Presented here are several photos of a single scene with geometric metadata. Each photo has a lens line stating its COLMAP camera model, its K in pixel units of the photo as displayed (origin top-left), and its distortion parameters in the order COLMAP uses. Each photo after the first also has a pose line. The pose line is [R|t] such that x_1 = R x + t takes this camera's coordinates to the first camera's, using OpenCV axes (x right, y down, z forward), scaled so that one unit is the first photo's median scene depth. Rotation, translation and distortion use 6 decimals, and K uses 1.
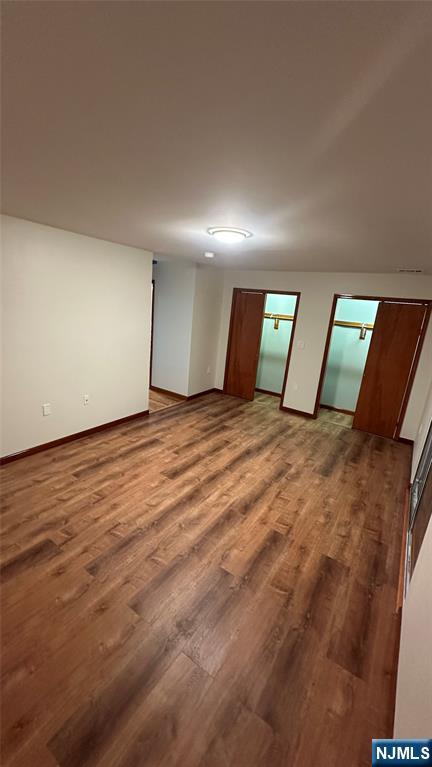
lens RADIAL K [[307.5, 0, 216.0], [0, 307.5, 383.5], [0, 0, 1]] dist [0.001019, 0.000007]
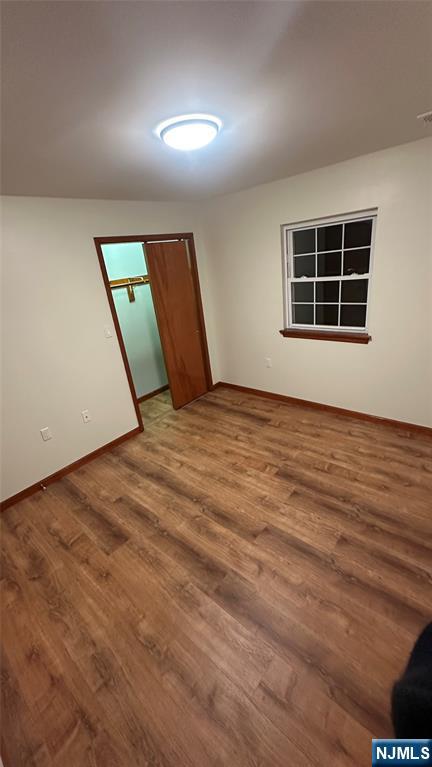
lens RADIAL K [[307.5, 0, 216.0], [0, 307.5, 383.5], [0, 0, 1]] dist [0.001019, 0.000007]
pose [[-0.139605, 0.240251, -0.960619, 0.632517], [-0.189323, 0.945747, 0.264046, -0.170197], [0.971940, 0.218729, -0.086546, 0.986001]]
